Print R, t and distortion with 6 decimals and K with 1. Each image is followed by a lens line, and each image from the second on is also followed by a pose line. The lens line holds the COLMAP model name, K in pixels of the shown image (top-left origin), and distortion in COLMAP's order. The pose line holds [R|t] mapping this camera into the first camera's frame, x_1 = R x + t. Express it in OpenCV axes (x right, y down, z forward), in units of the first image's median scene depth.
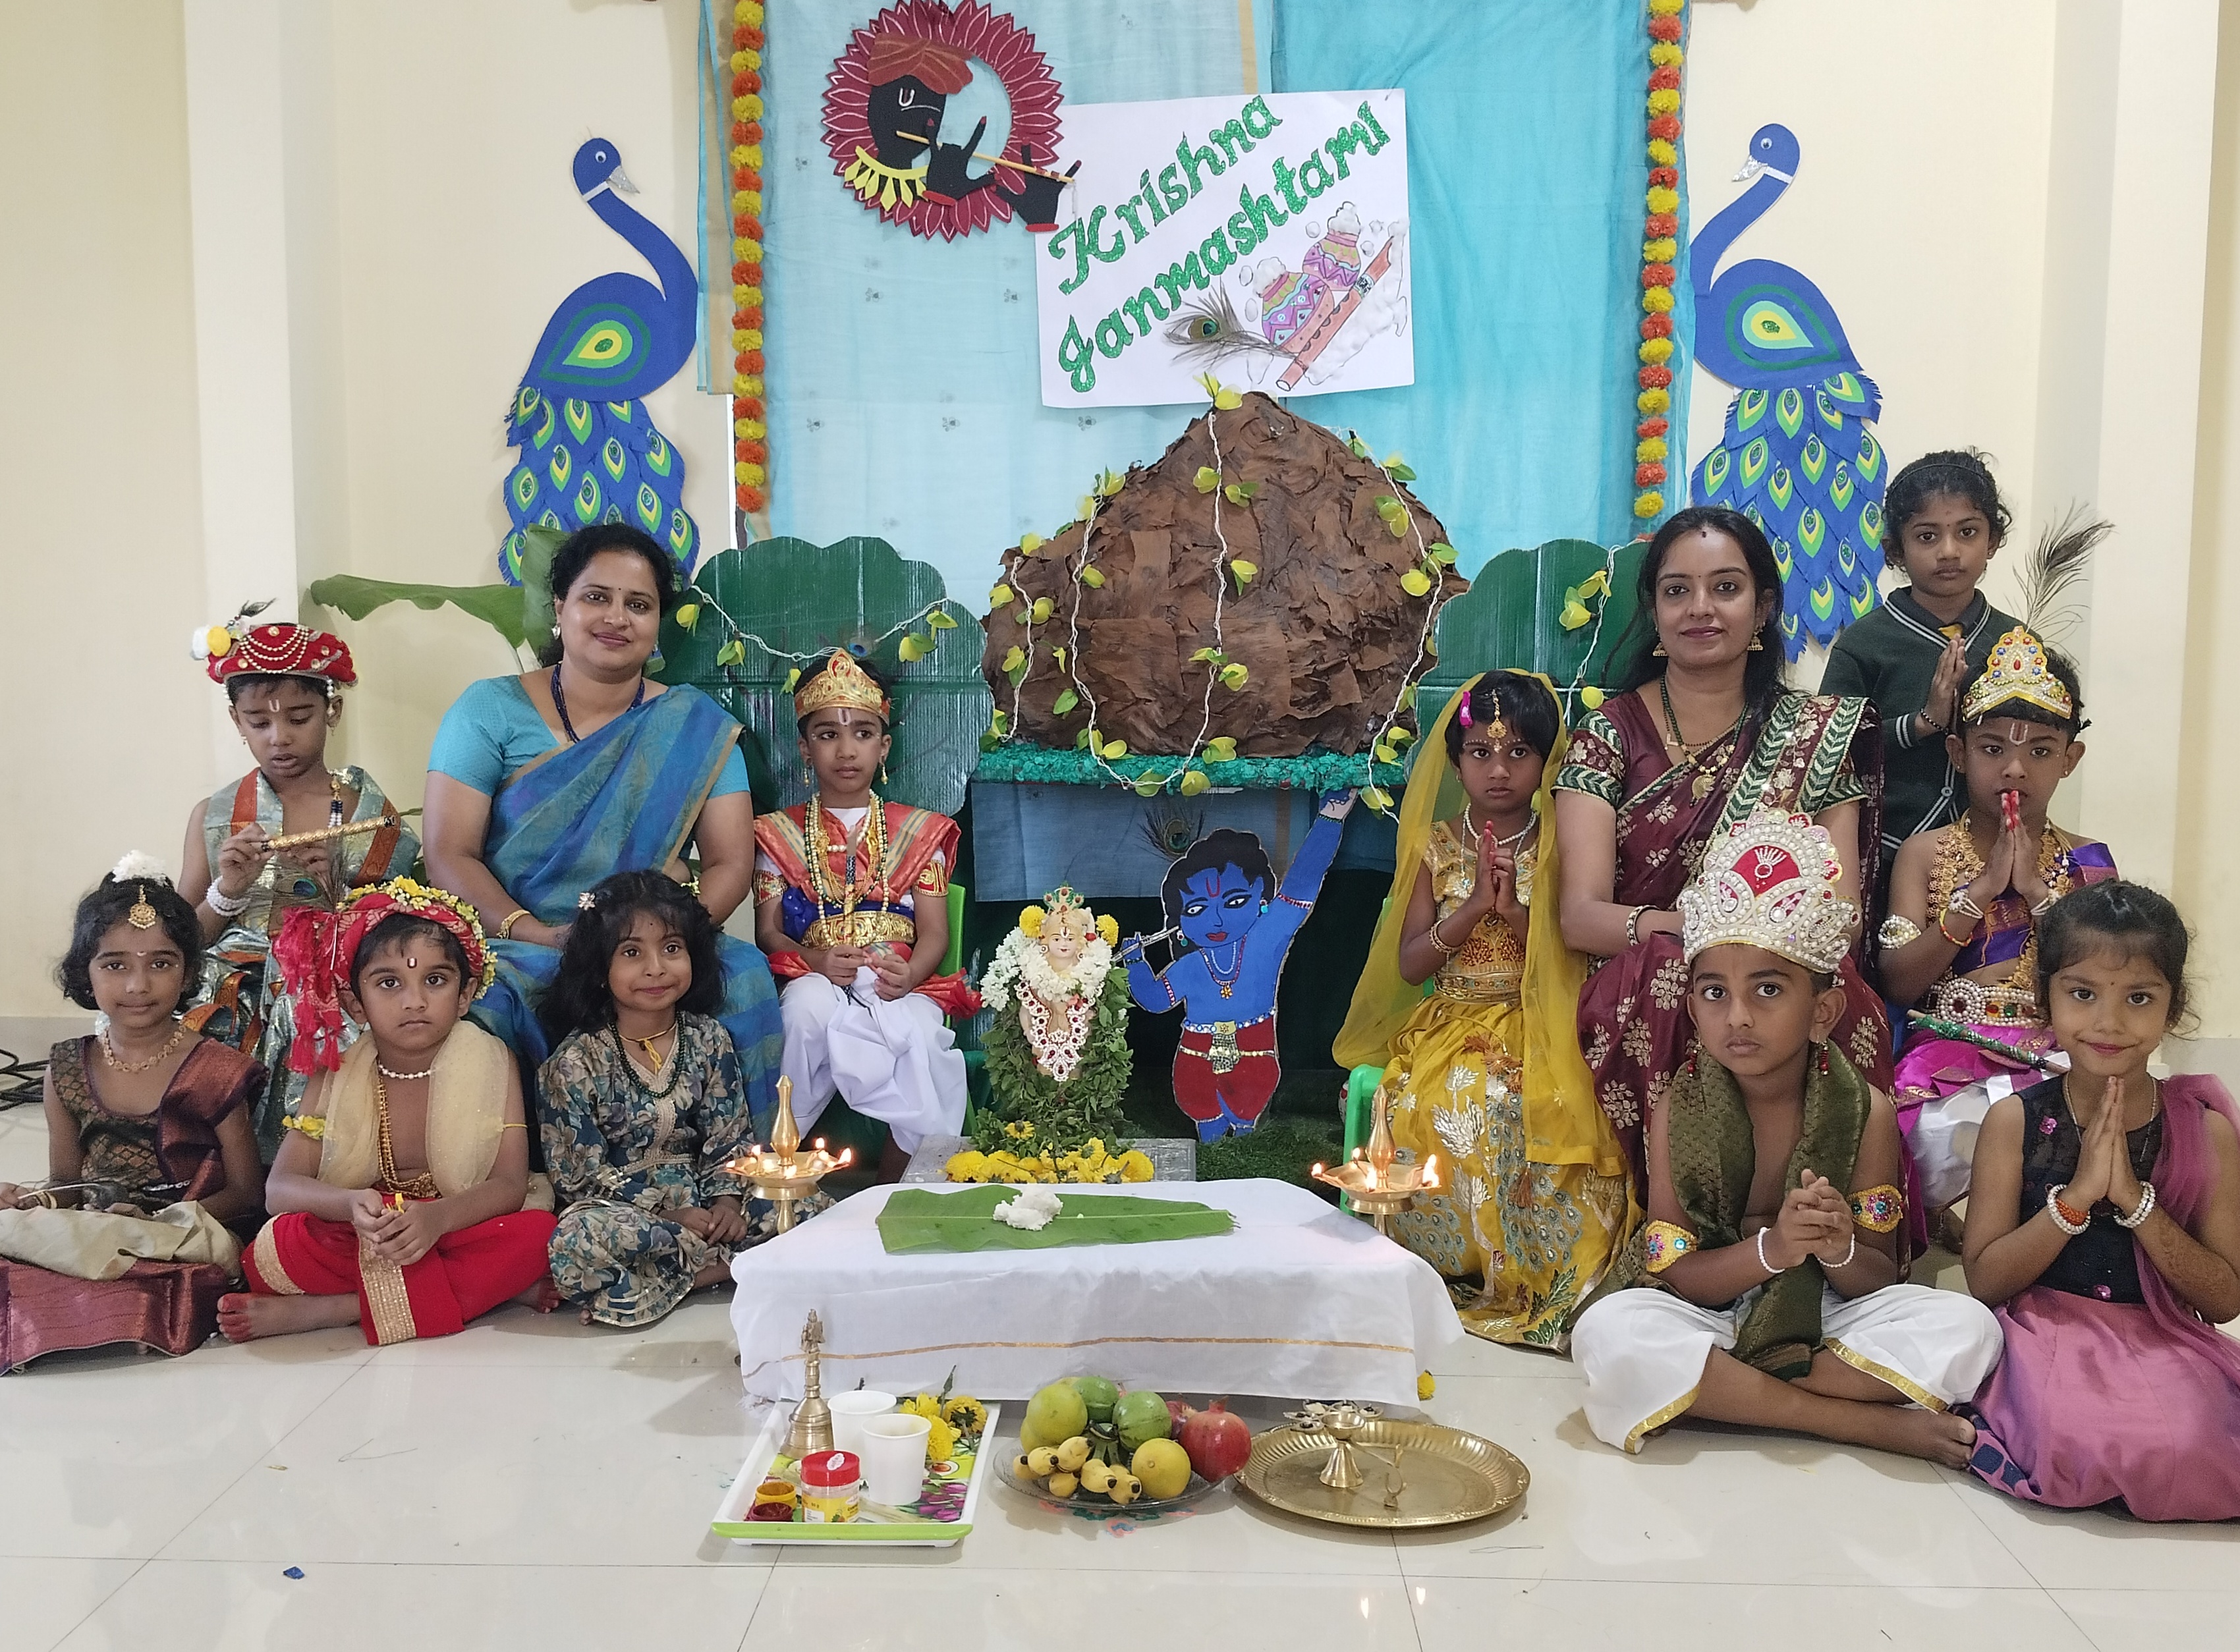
lens RADIAL K [[2321.3, 0, 1111.1], [0, 2321.3, 905.9], [0, 0, 1]] dist [0.131753, -0.219860]
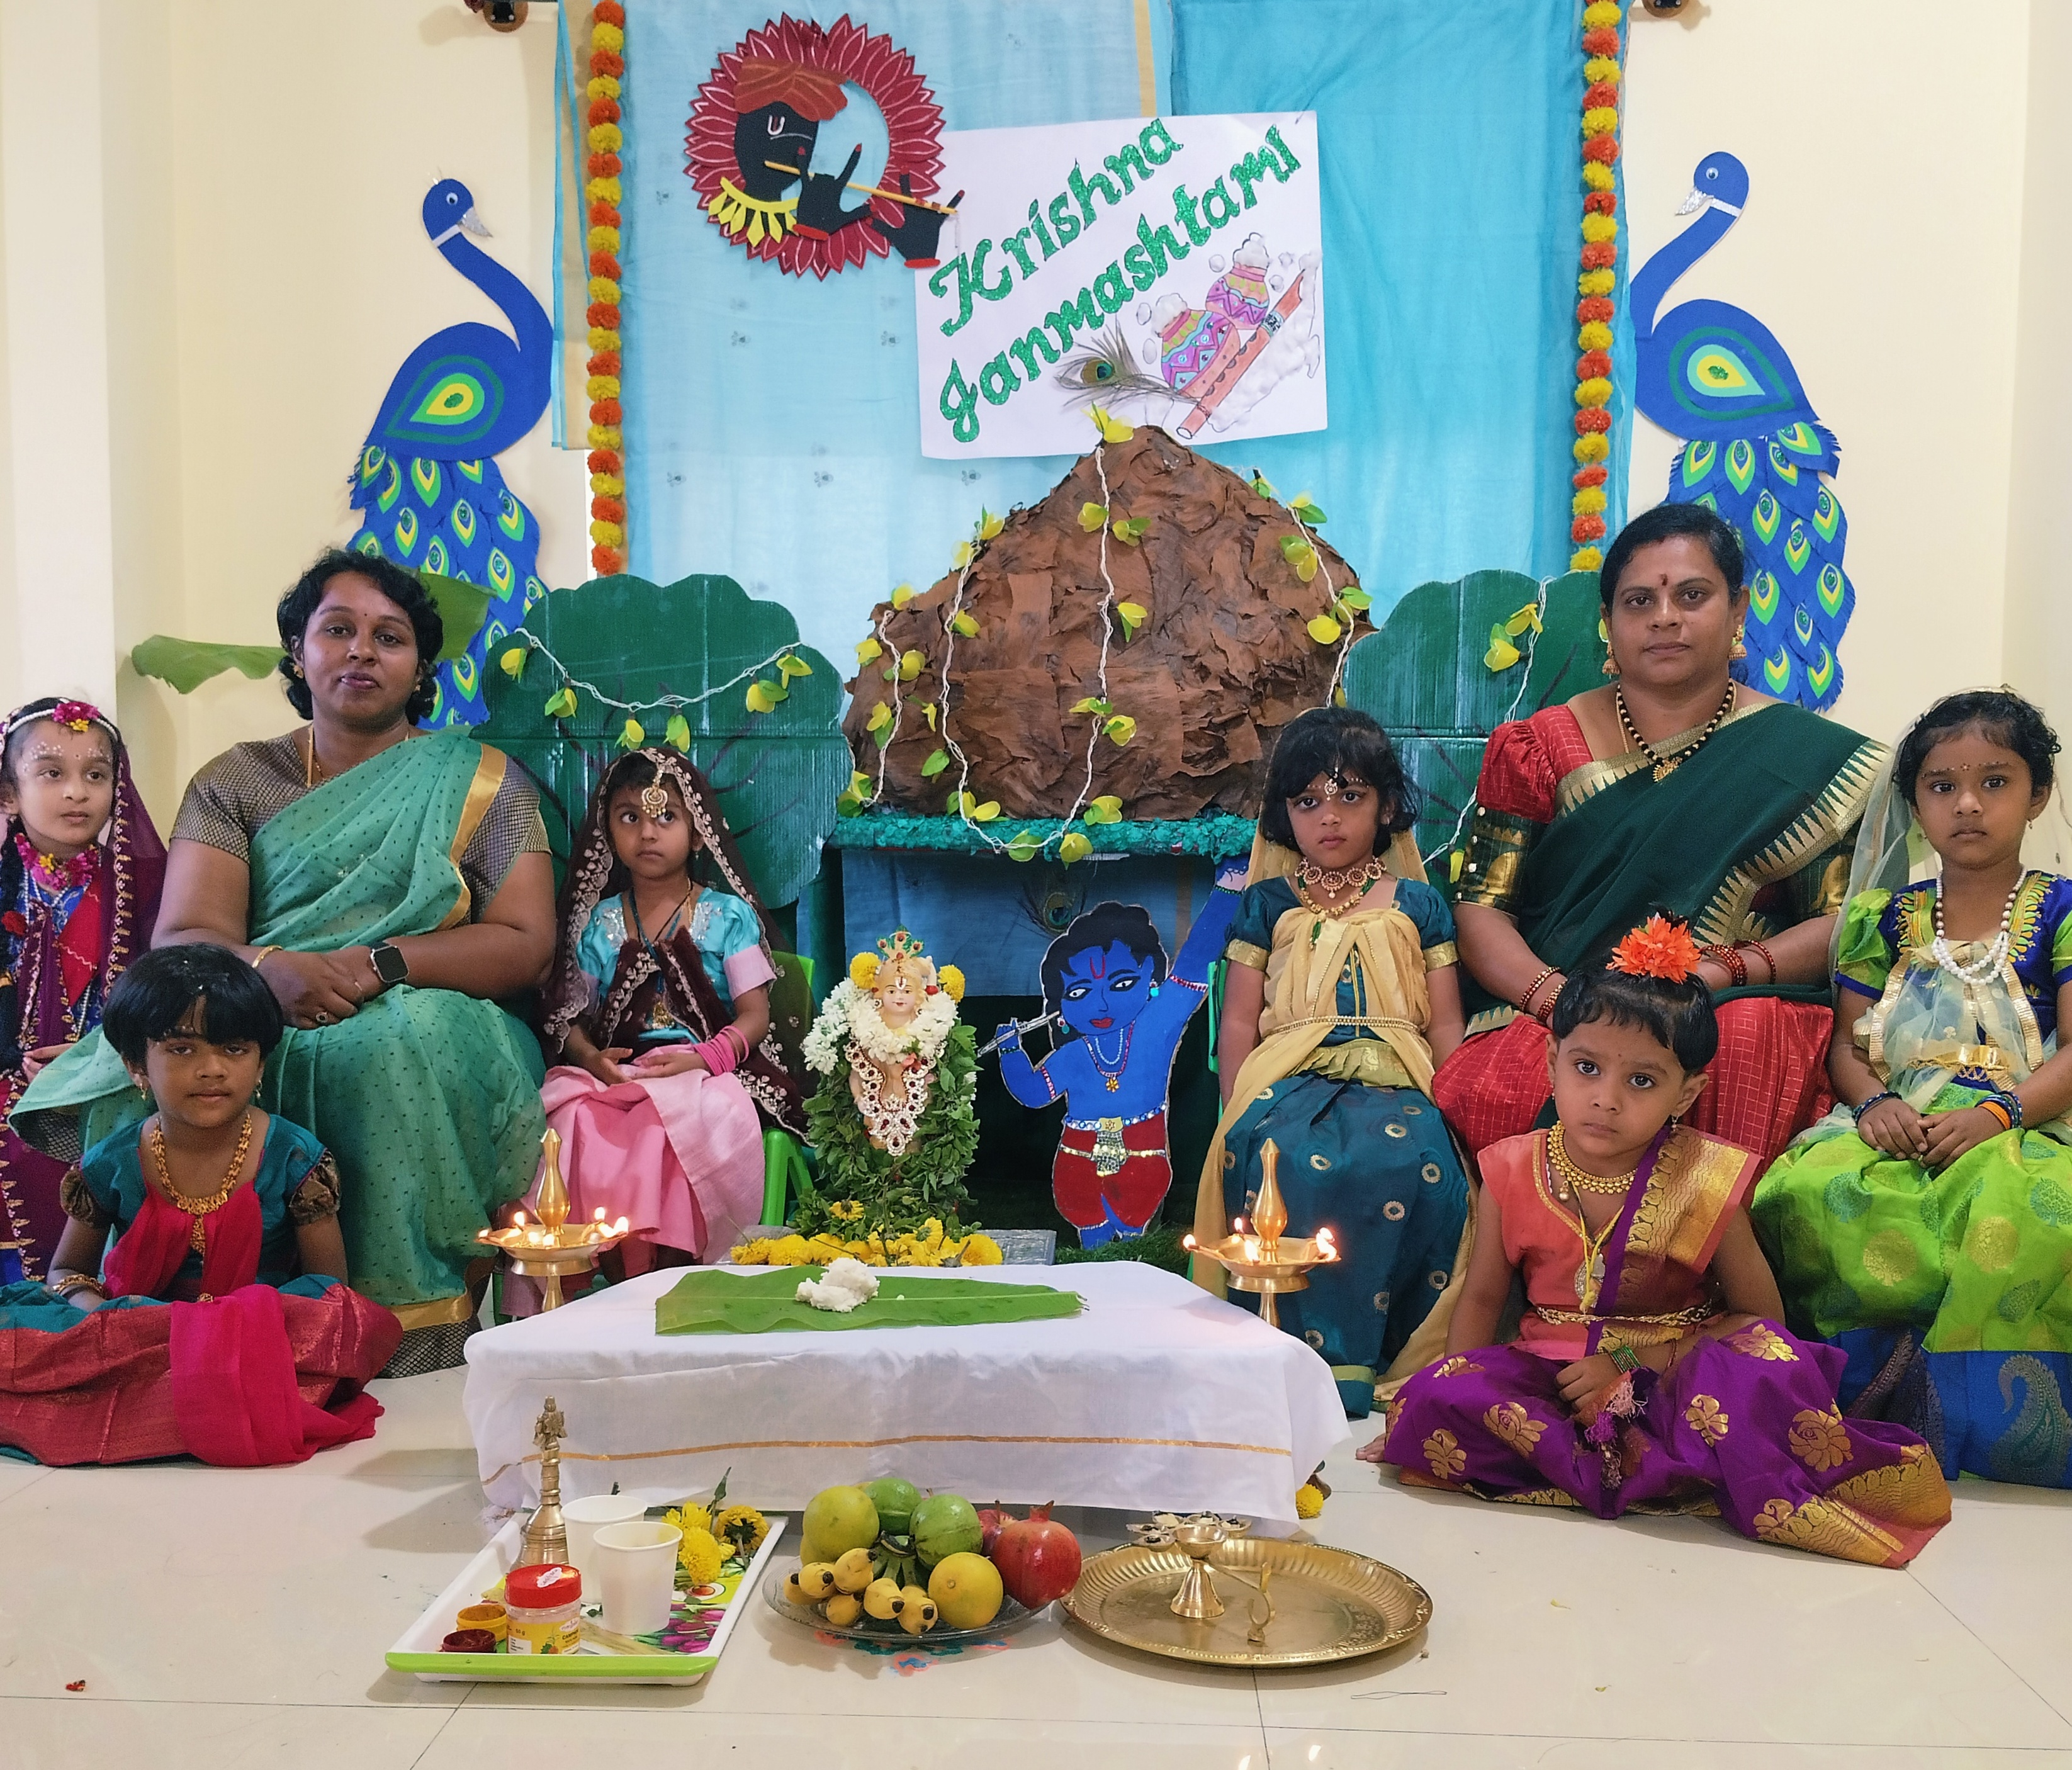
lens RADIAL K [[2211.3, 0, 1014.5], [0, 2211.3, 1062.7], [0, 0, 1]] dist [0.159964, -0.401888]
pose [[0.999661, 0.002918, -0.025855, 0.030636], [-0.003383, 0.999833, -0.017985, 0.040030], [0.025799, 0.018067, 0.999504, 0.127903]]
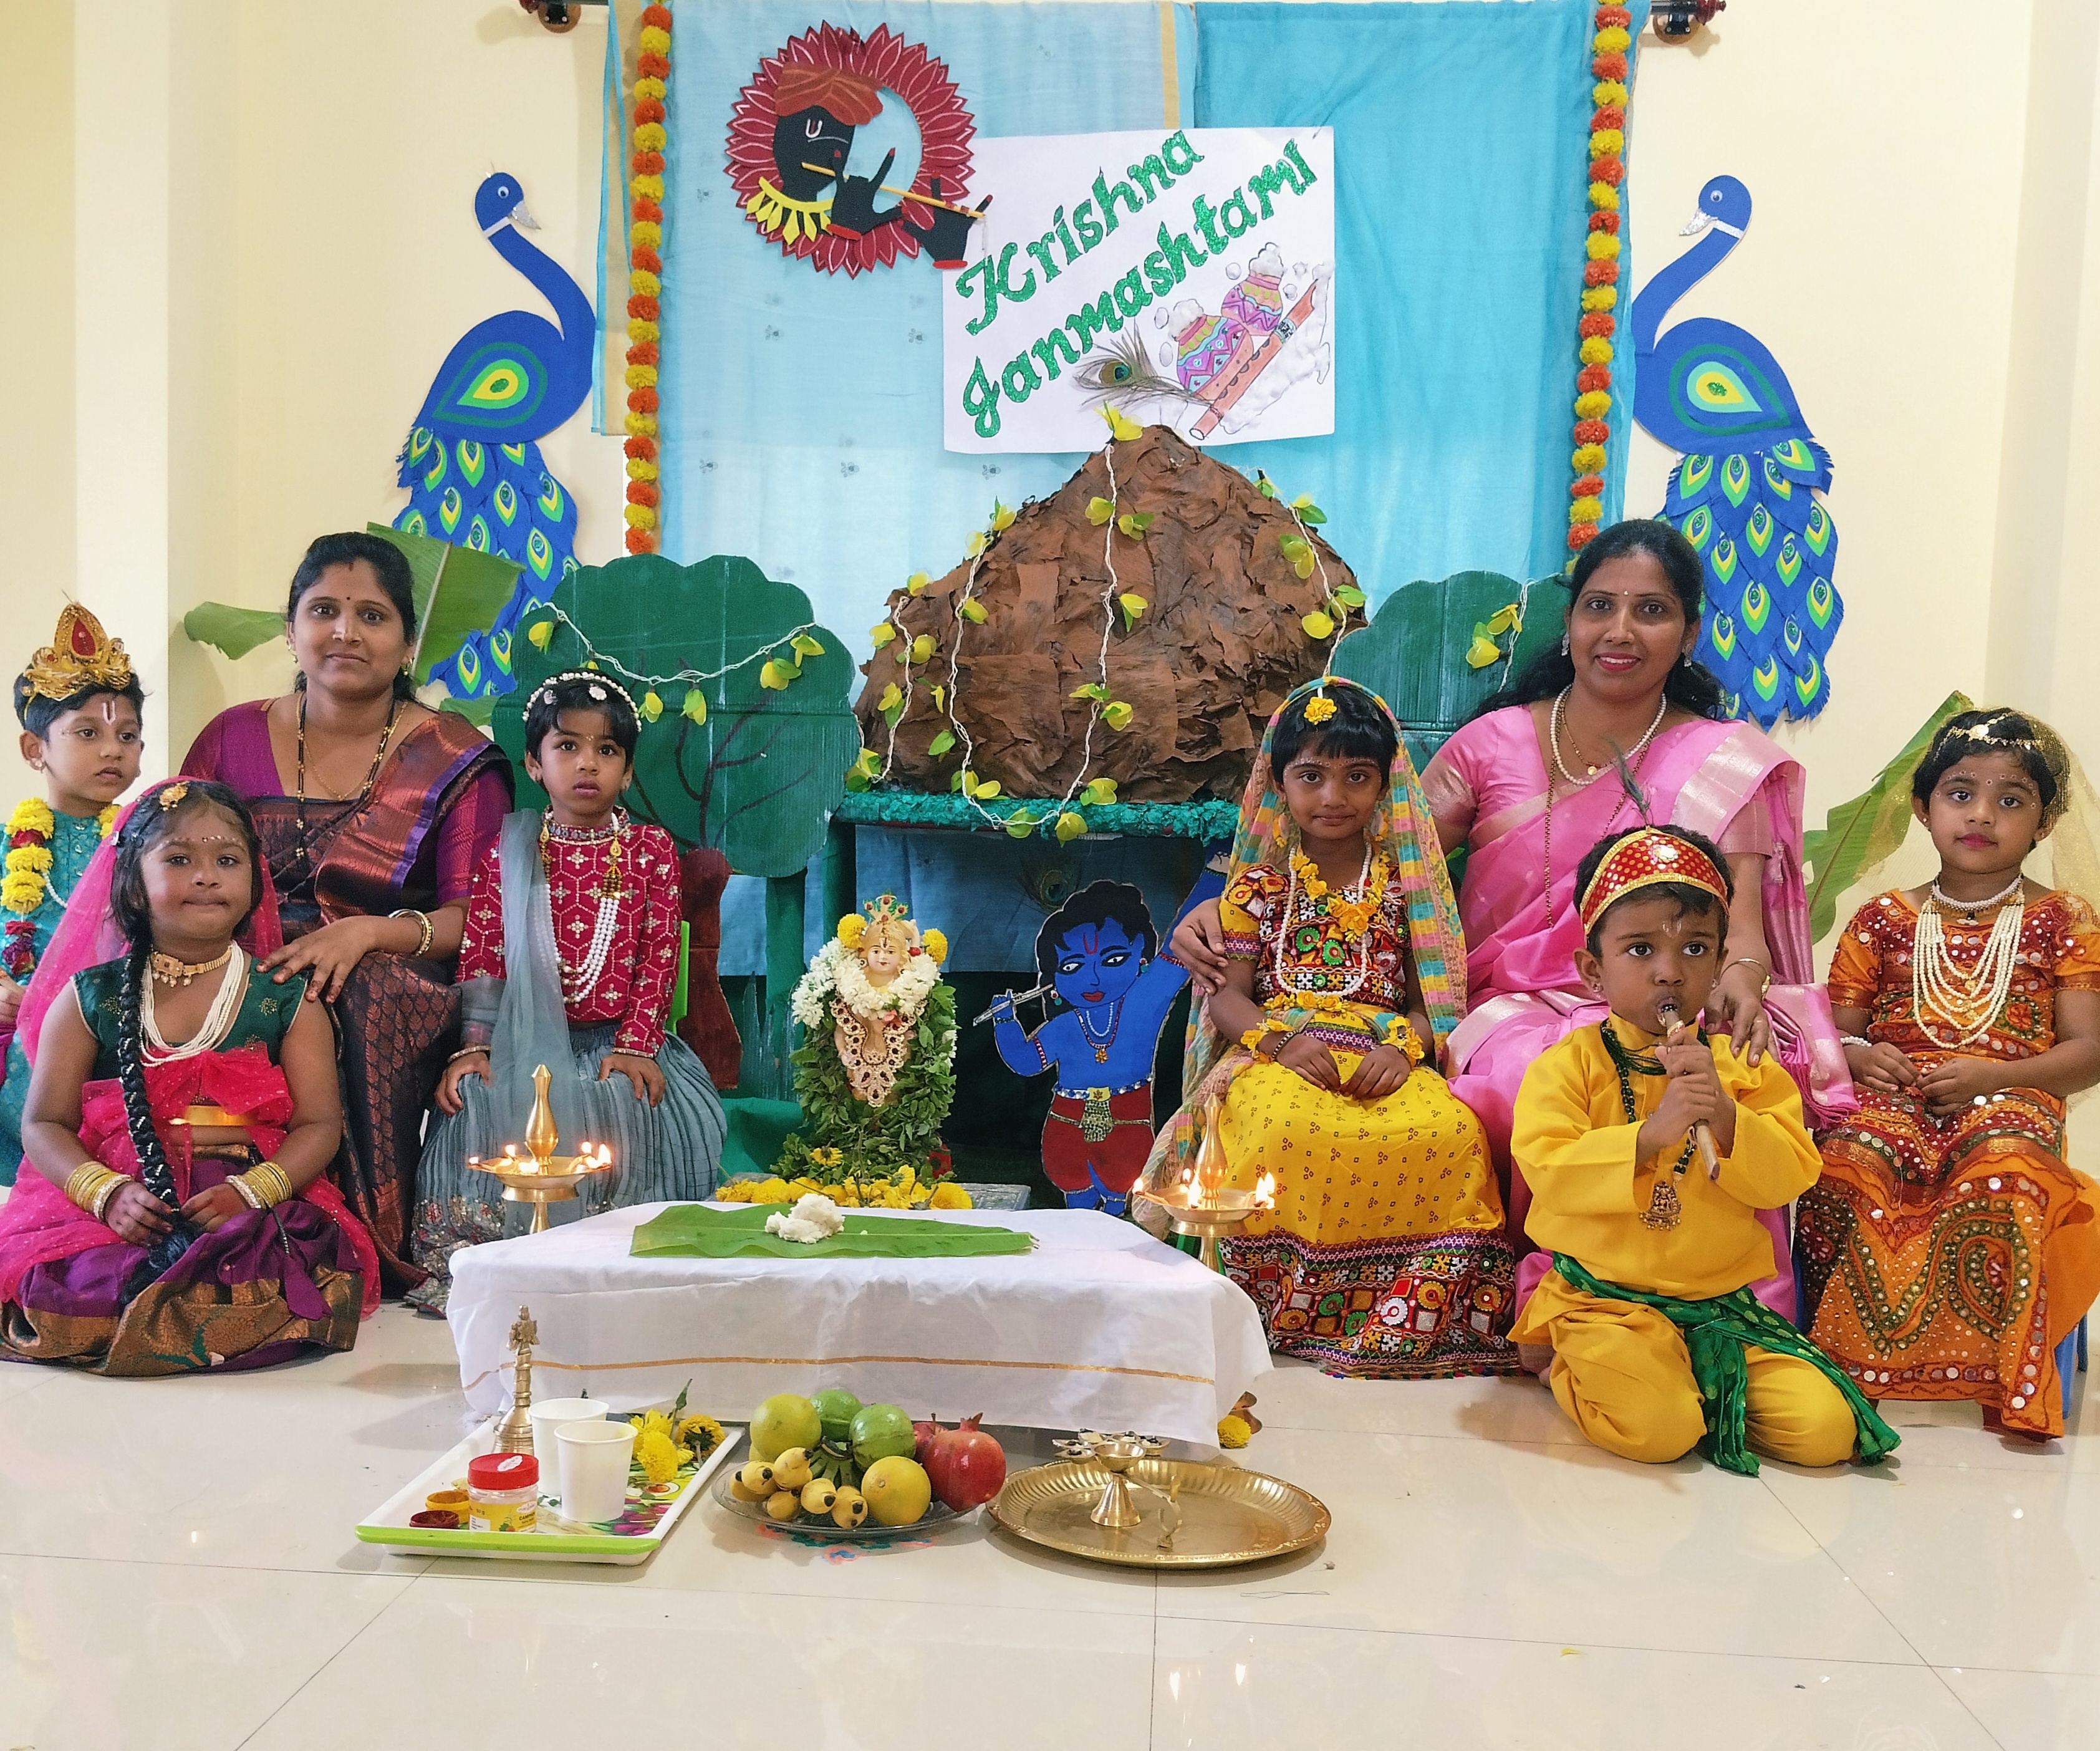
lens RADIAL K [[2192.2, 0, 1030.8], [0, 2192.2, 1069.5], [0, 0, 1]] dist [0.158547, -0.401028]
pose [[0.998499, 0.033351, -0.043453, 0.054145], [-0.034047, 0.999302, -0.015360, 0.051817], [0.042911, 0.016817, 0.998937, 0.101592]]
